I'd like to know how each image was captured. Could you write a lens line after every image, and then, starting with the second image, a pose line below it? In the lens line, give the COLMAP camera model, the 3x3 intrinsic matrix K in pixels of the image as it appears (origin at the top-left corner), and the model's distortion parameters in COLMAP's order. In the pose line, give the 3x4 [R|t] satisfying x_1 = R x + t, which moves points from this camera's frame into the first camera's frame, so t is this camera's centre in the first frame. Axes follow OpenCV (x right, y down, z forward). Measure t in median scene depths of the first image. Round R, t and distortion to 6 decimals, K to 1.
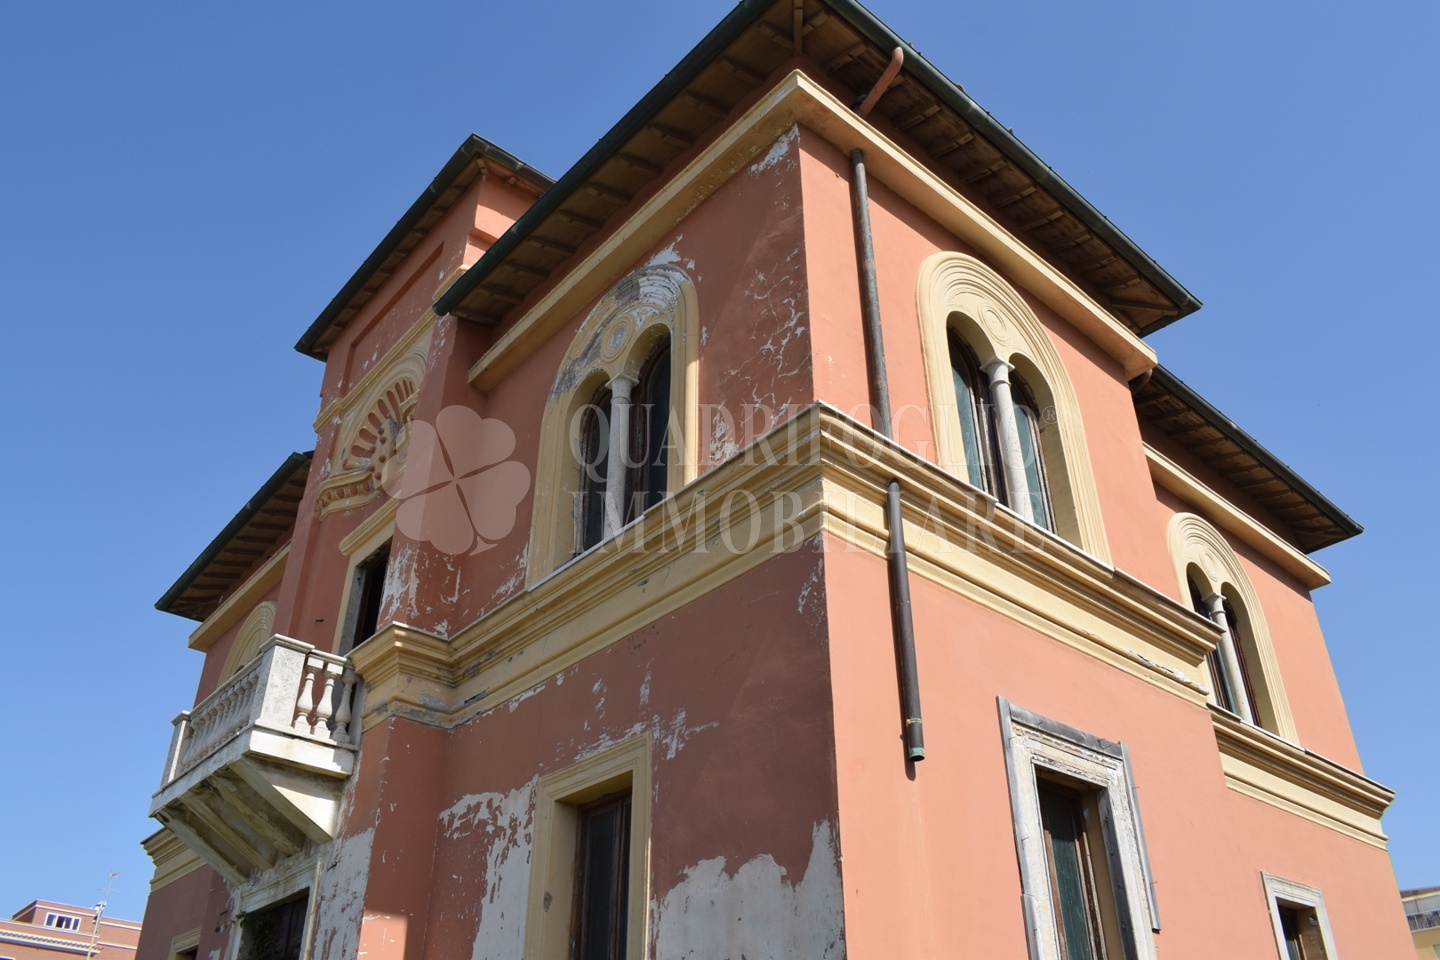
lens RADIAL K [[1126.1, 0, 720.9], [0, 1126.1, 482.4], [0, 0, 1]] dist [-0.093047, 0.014285]
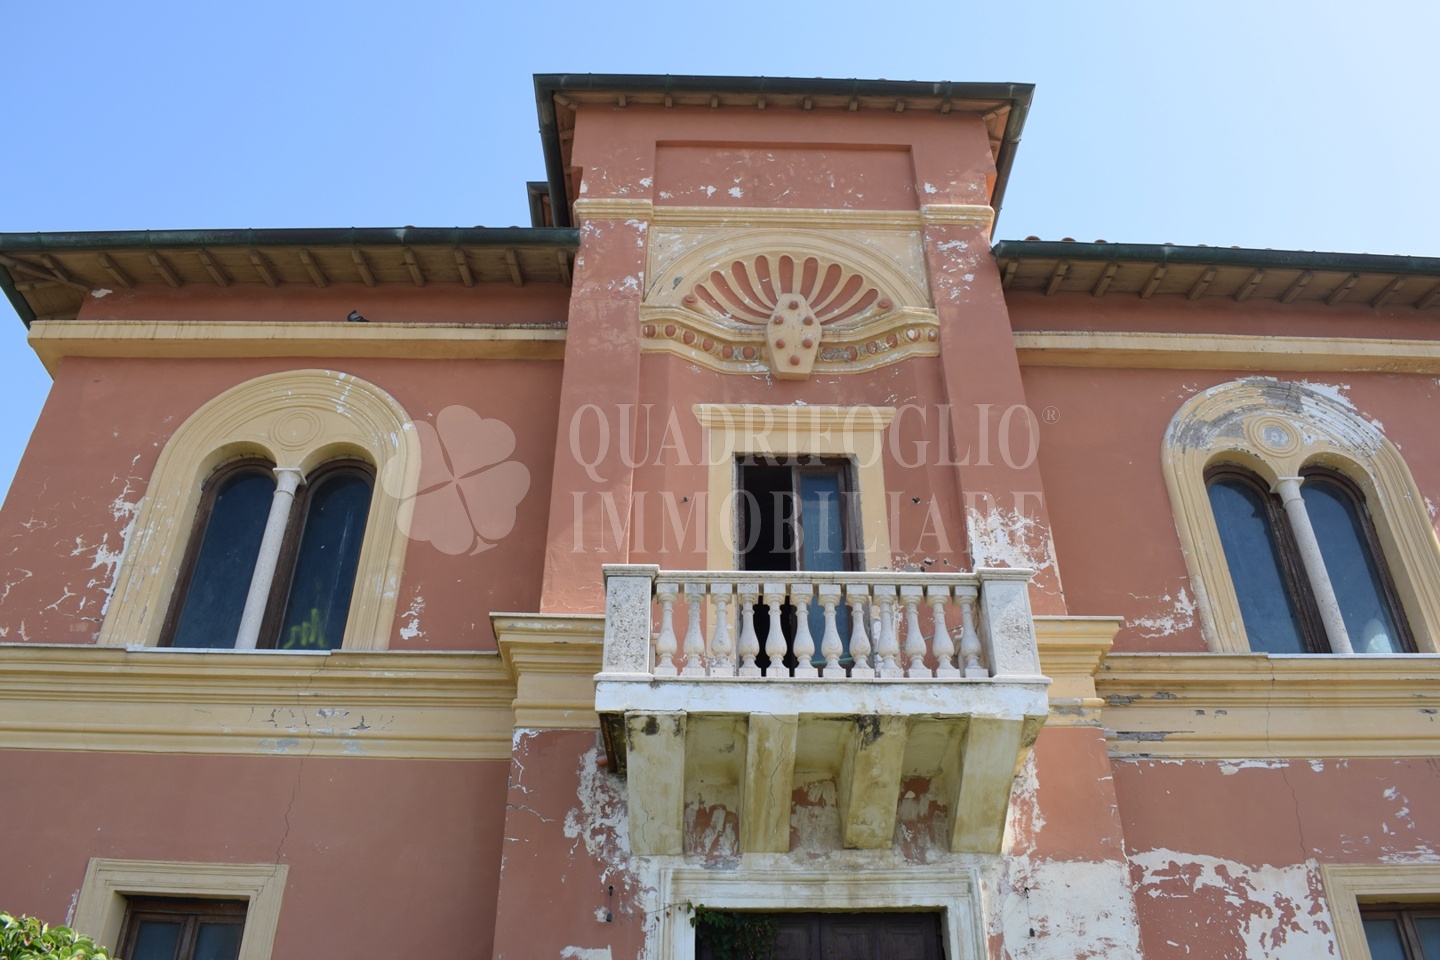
lens RADIAL K [[1217.7, 0, 715.7], [0, 1217.7, 481.0], [0, 0, 1]] dist [-0.090522, 0.018570]
pose [[0.640919, 0.454870, 0.618317, -1.235407], [-0.421045, 0.881844, -0.212301, 0.401338], [-0.641828, -0.124271, 0.756712, 0.609779]]
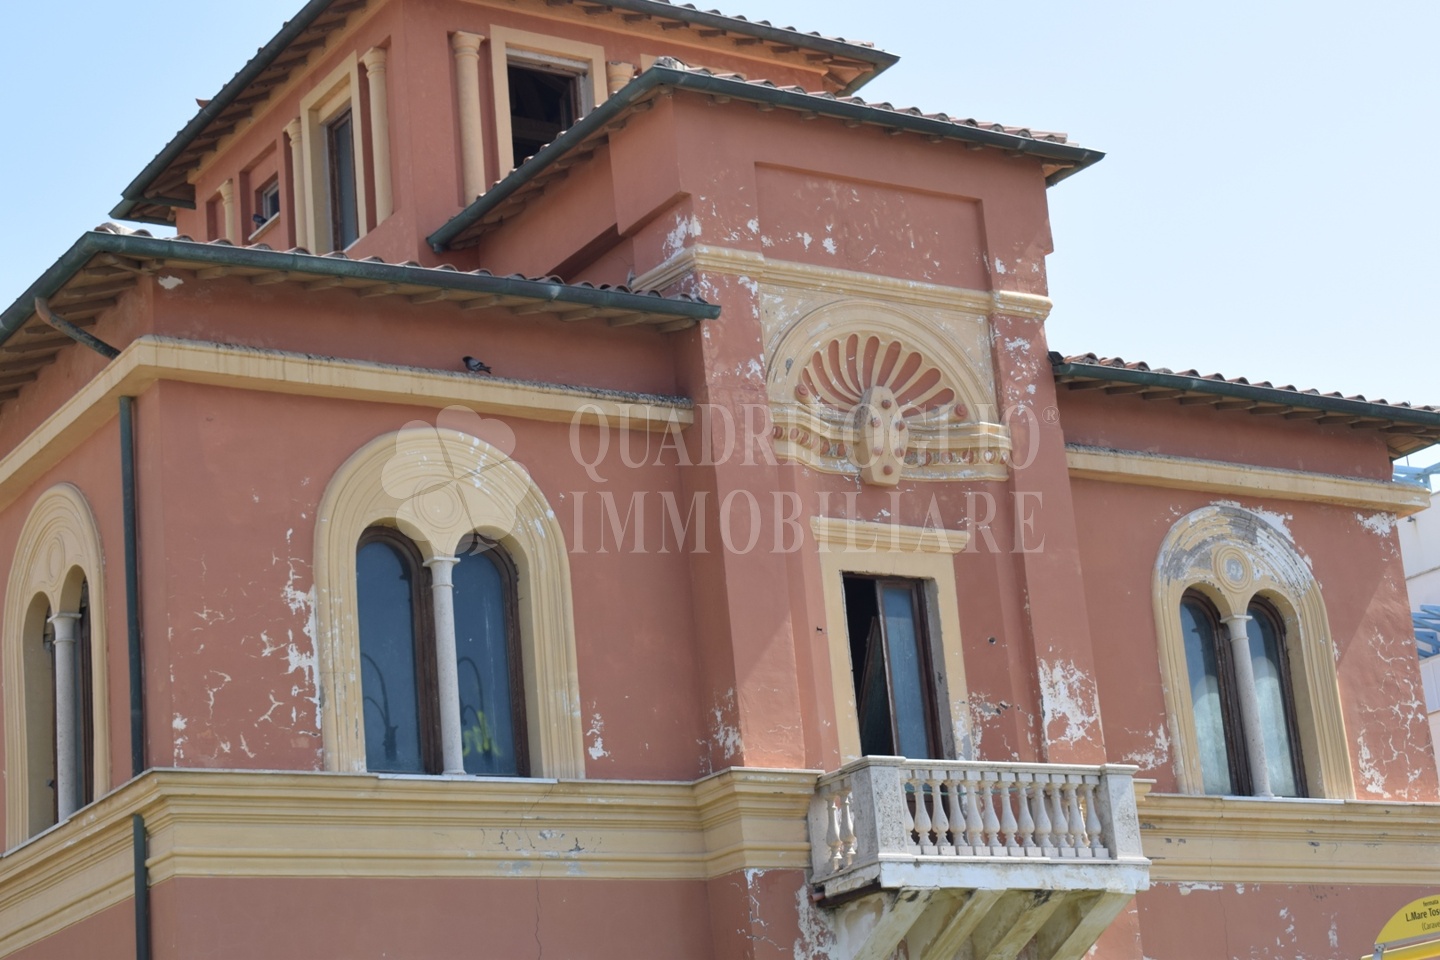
lens RADIAL K [[2845.4, 0, 715.0], [0, 2845.4, 481.9], [0, 0, 1]] dist [0.051918, 0.000000]
pose [[0.145812, 0.273562, 0.950738, -3.309933], [-0.463288, 0.868003, -0.178703, 0.616067], [-0.874130, -0.414408, 0.253303, 0.921050]]
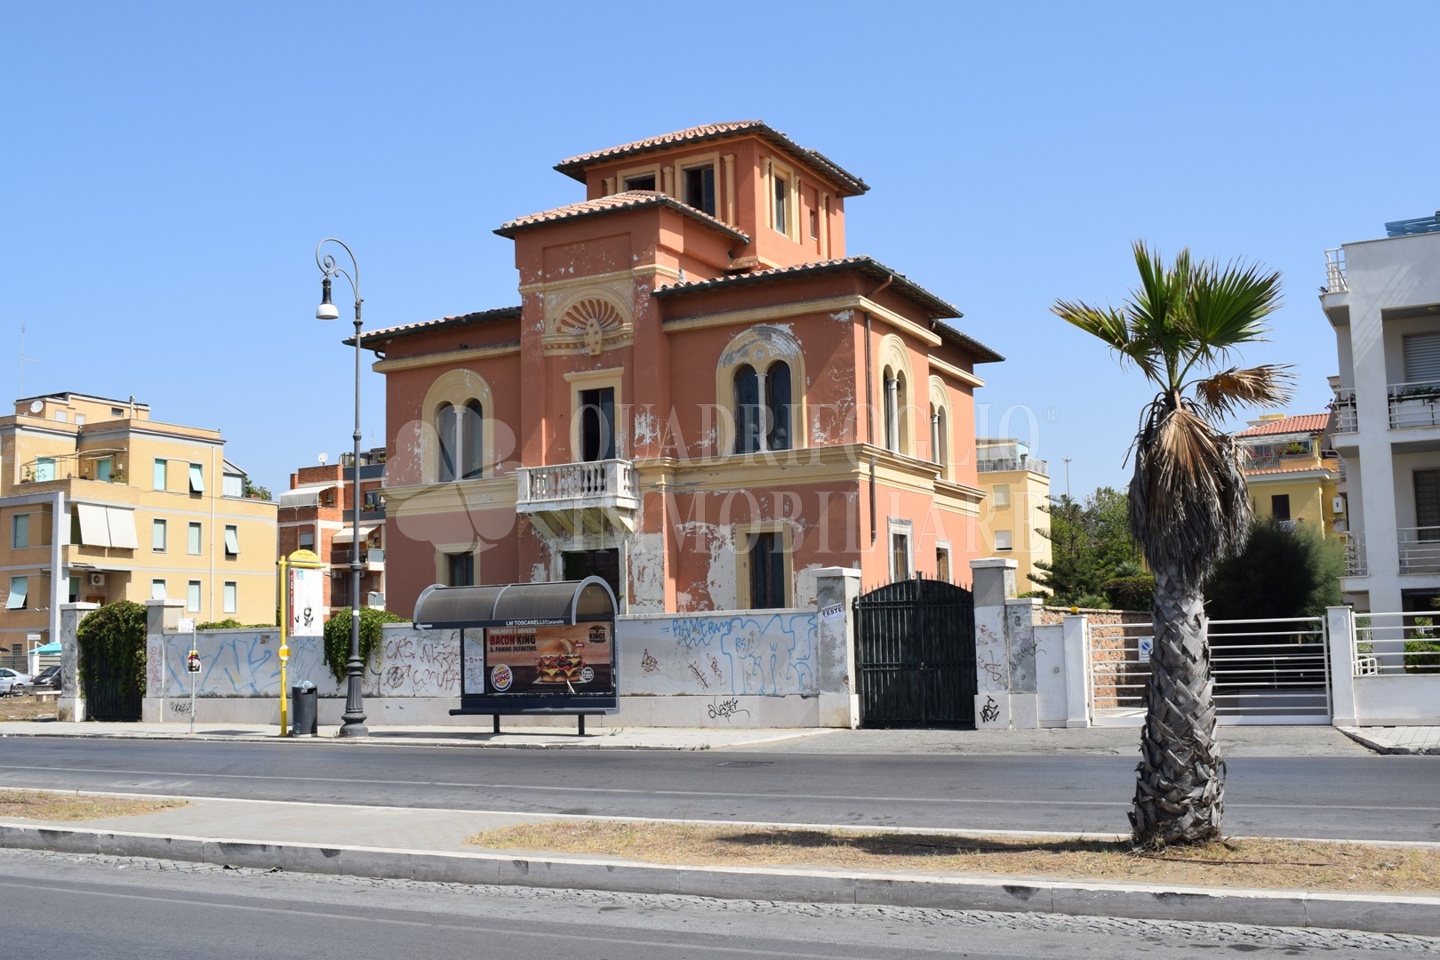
lens RADIAL K [[1499.5, 0, 714.0], [0, 1499.5, 493.1], [0, 0, 1]] dist [-0.041582, 0.000000]
pose [[0.934042, 0.021085, 0.356540, -1.650145], [-0.179187, 0.891199, 0.416721, -1.475441], [-0.308961, -0.453123, 0.836195, -2.312783]]
